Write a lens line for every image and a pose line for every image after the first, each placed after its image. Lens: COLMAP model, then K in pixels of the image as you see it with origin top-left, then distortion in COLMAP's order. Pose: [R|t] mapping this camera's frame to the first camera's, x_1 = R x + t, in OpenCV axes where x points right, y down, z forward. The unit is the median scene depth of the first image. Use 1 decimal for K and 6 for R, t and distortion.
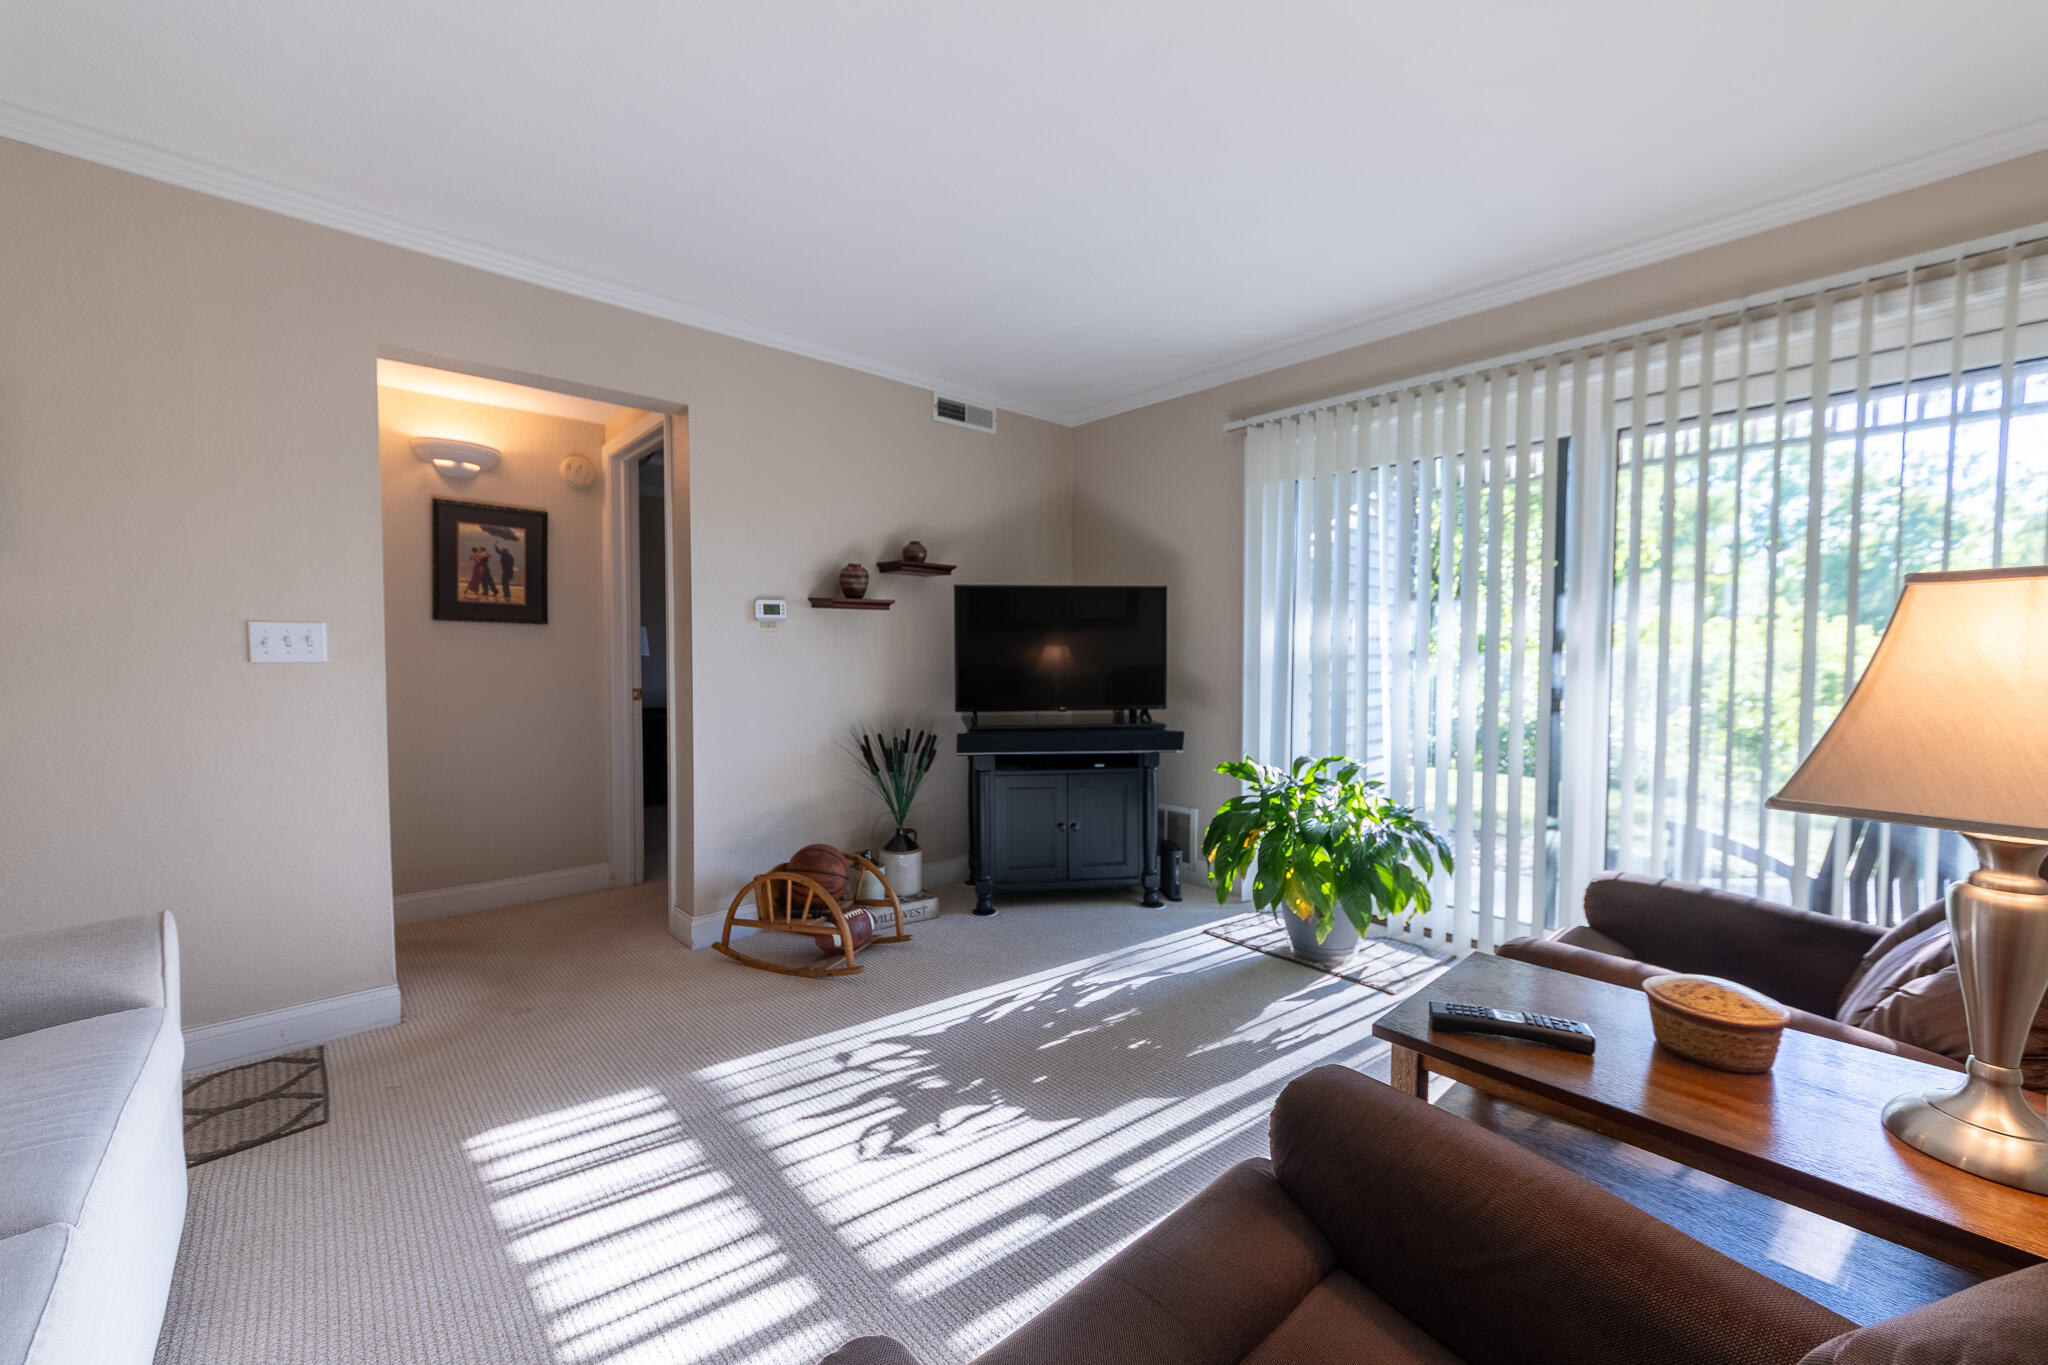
lens RADIAL K [[790.5, 0, 1016.8], [0, 790.5, 682.1], [0, 0, 1]] dist [0.002436, -0.000517]
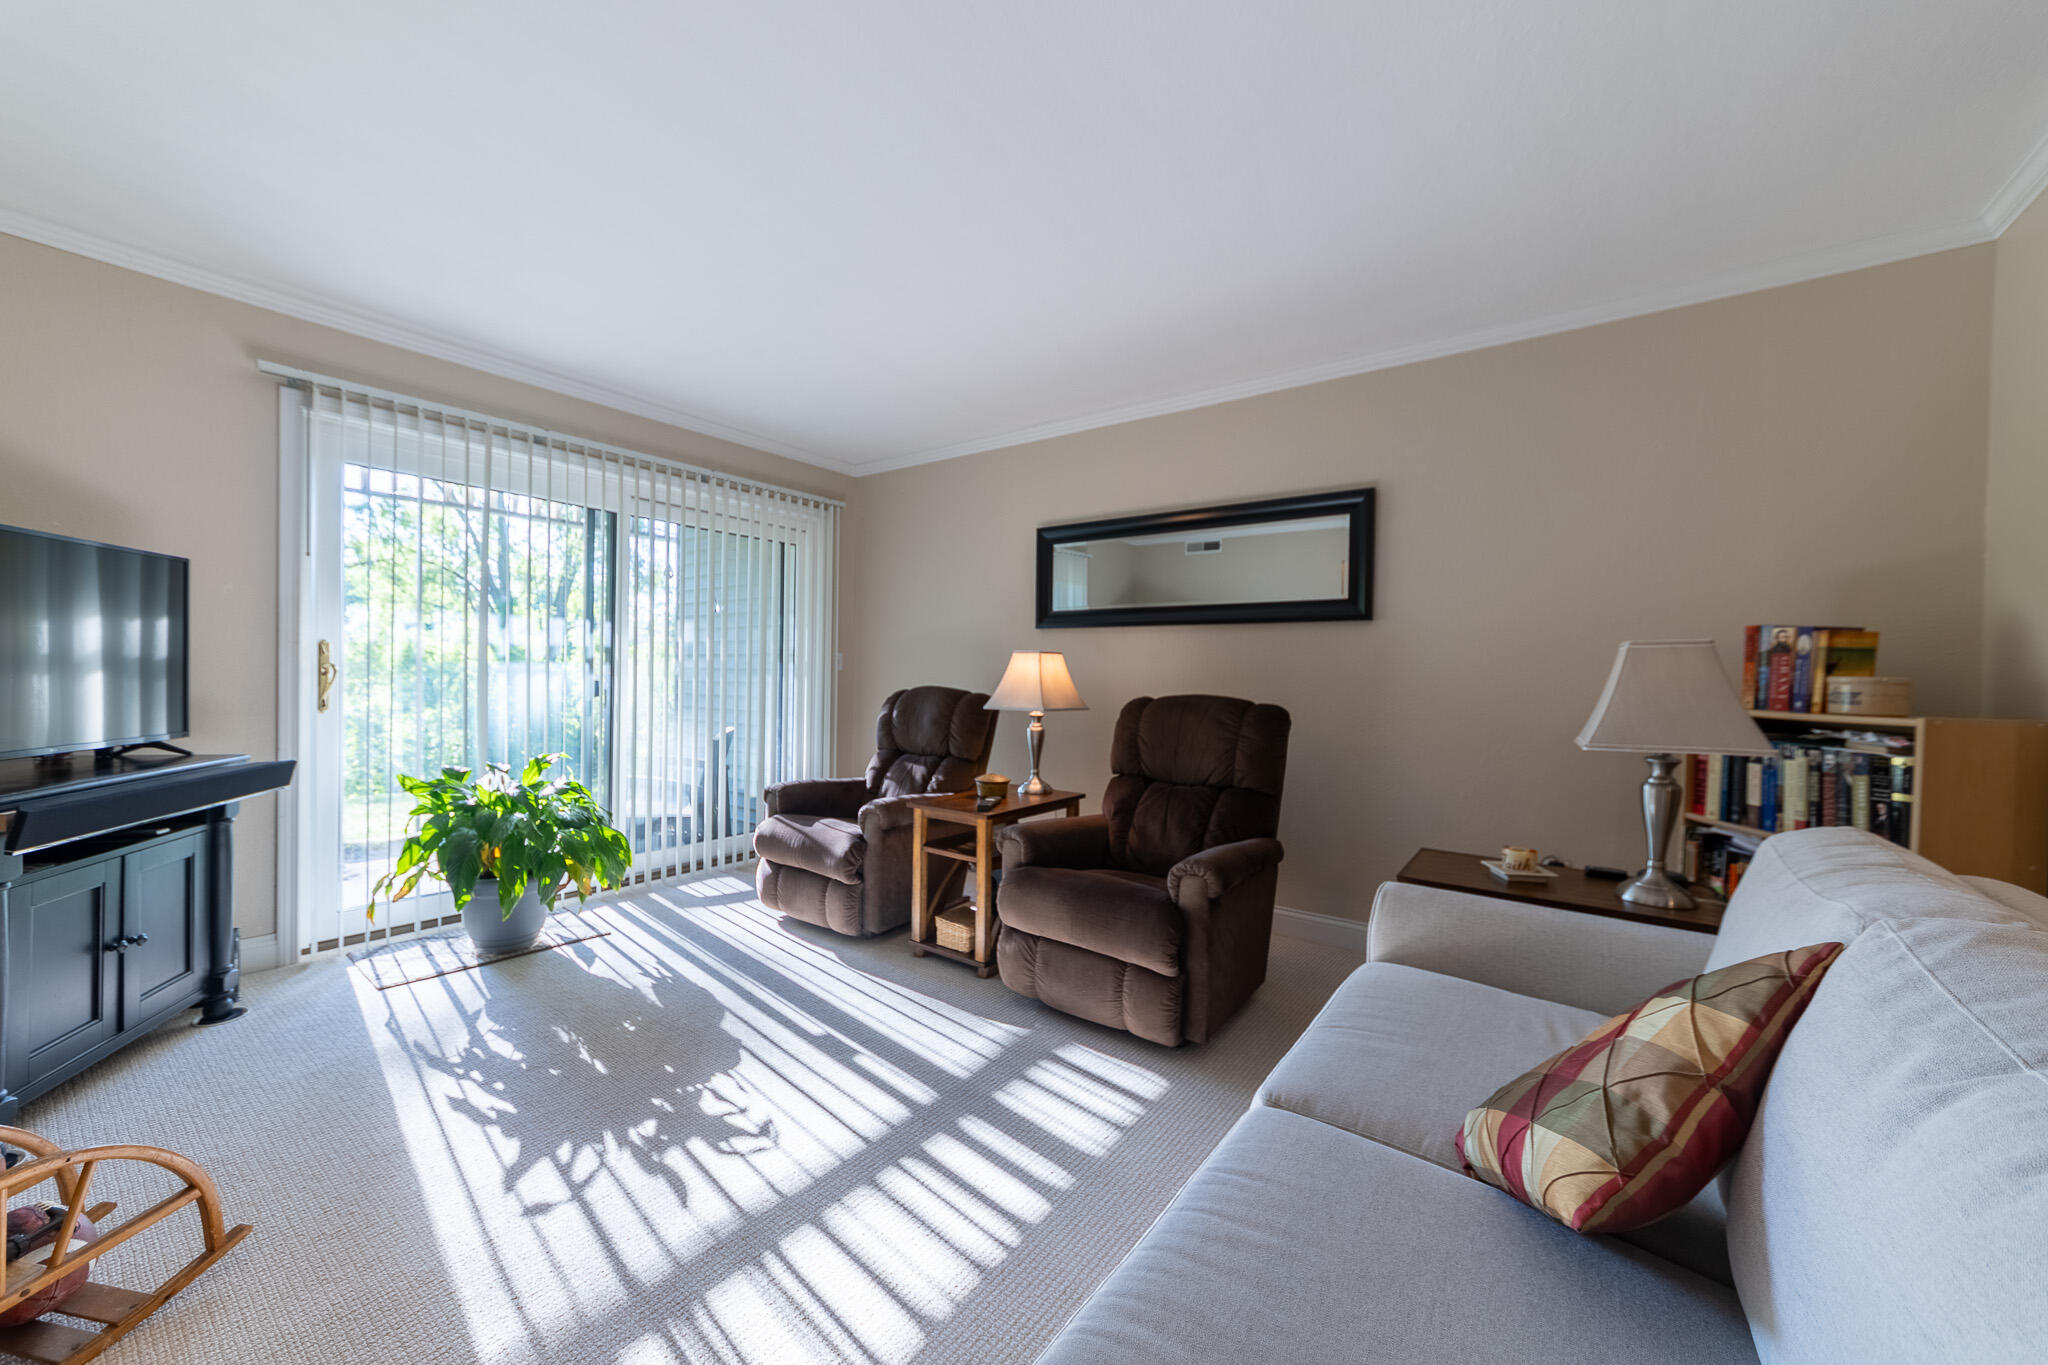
lens RADIAL K [[767.3, 0, 1018.6], [0, 767.3, 678.2], [0, 0, 1]] dist [0.000734, 0.000362]
pose [[-0.189601, -0.010739, 0.981802, -0.654459], [0.020822, 0.999671, 0.014955, -0.013392], [-0.981640, 0.023279, -0.189315, 0.451353]]
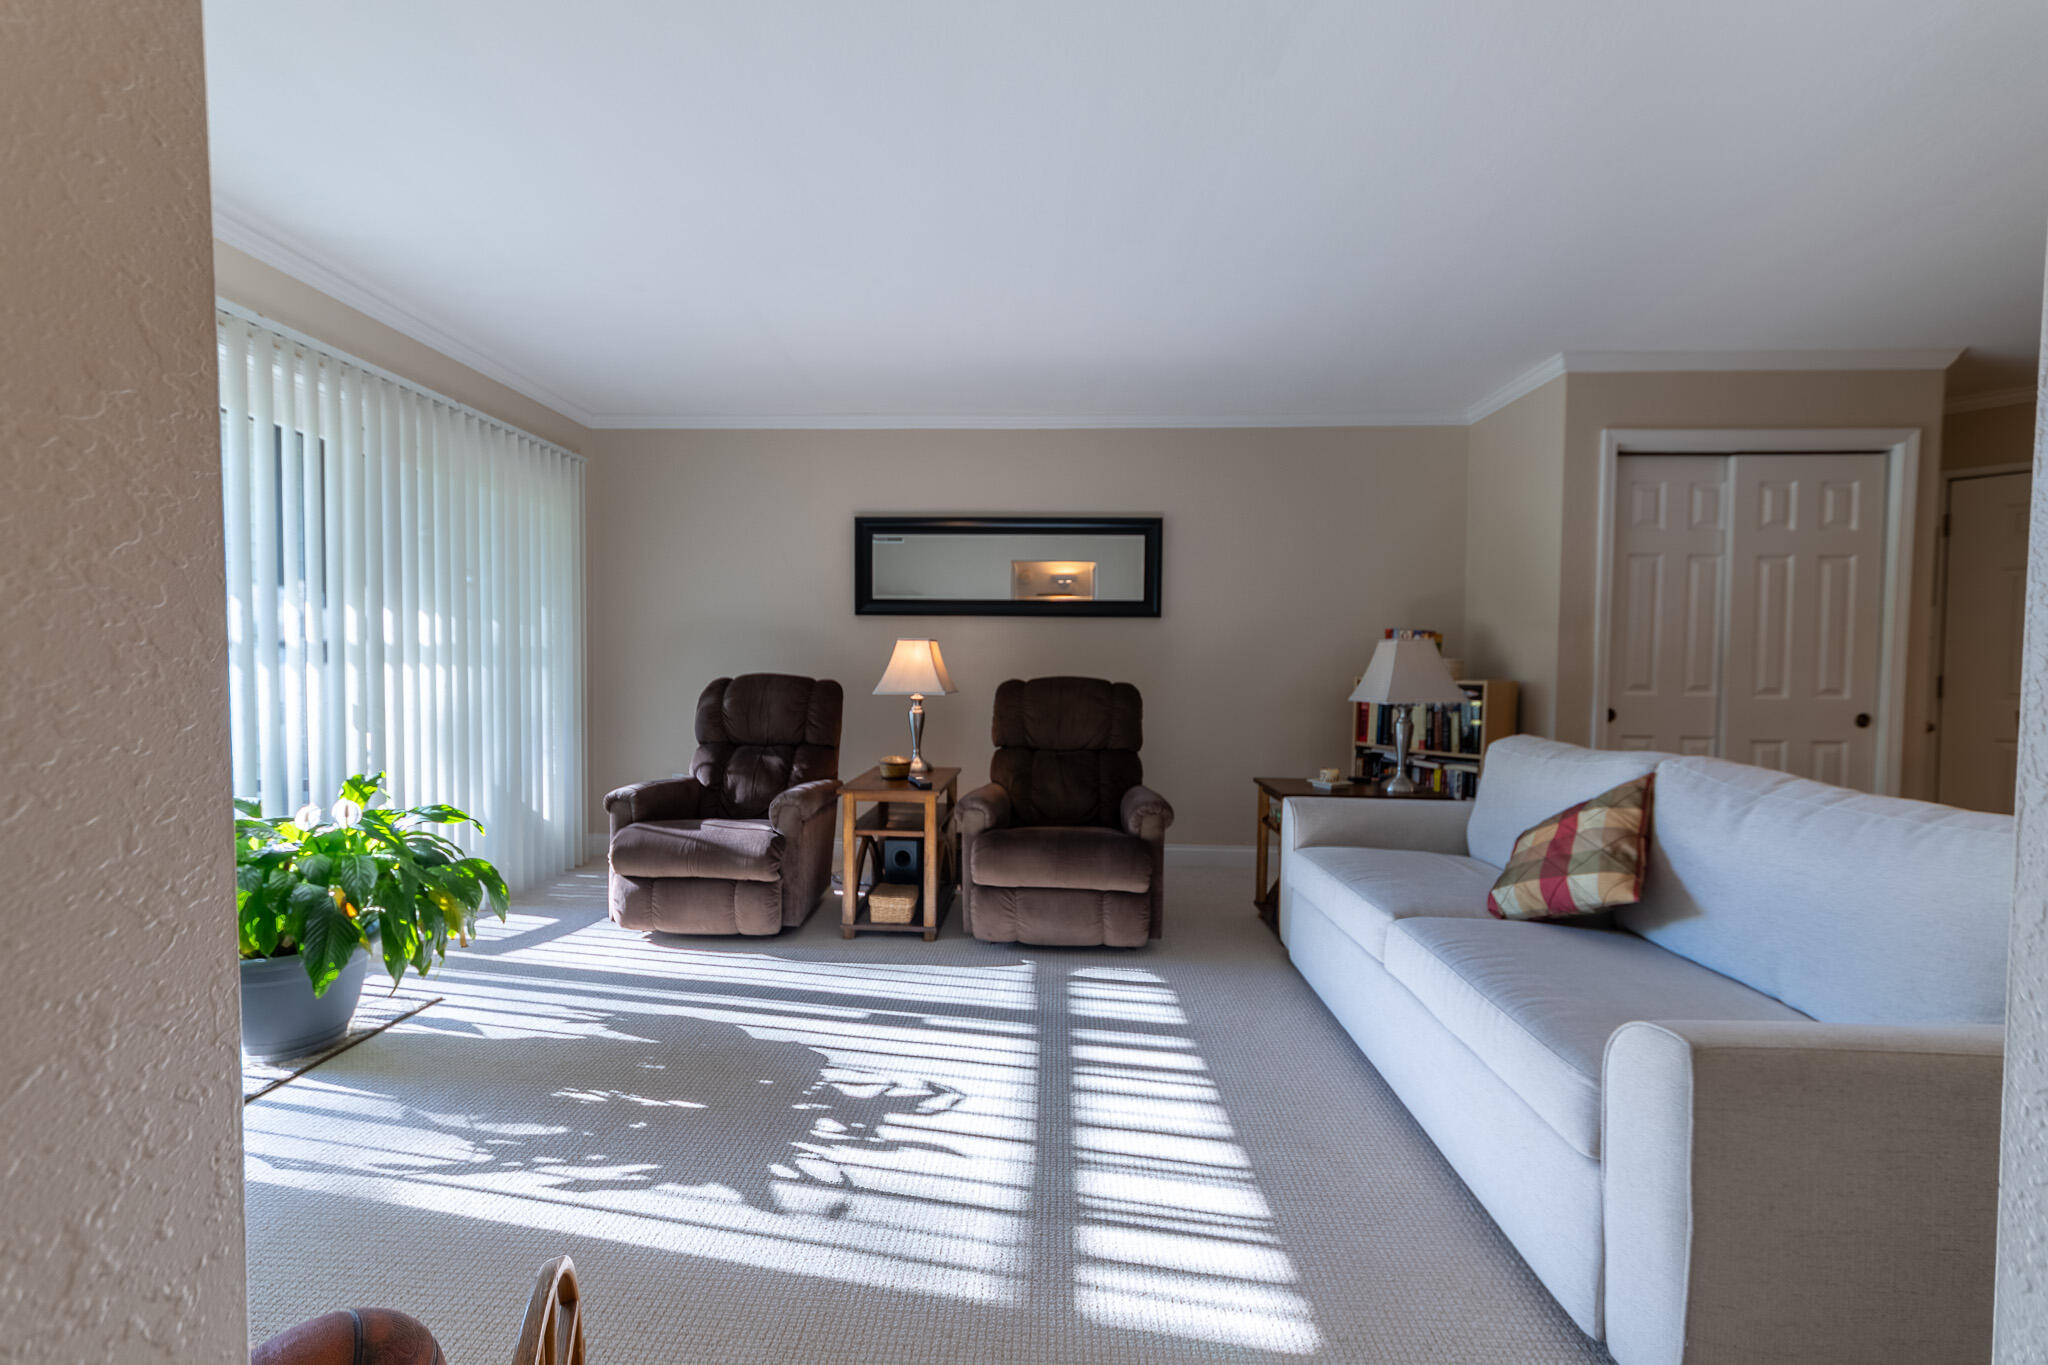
lens RADIAL K [[767.3, 0, 1018.6], [0, 767.3, 678.2], [0, 0, 1]] dist [0.000734, 0.000362]
pose [[-0.706207, -0.022914, 0.707634, -0.538203], [0.017791, 0.998586, 0.050090, -0.029494], [-0.707782, 0.047964, -0.704801, 0.890556]]
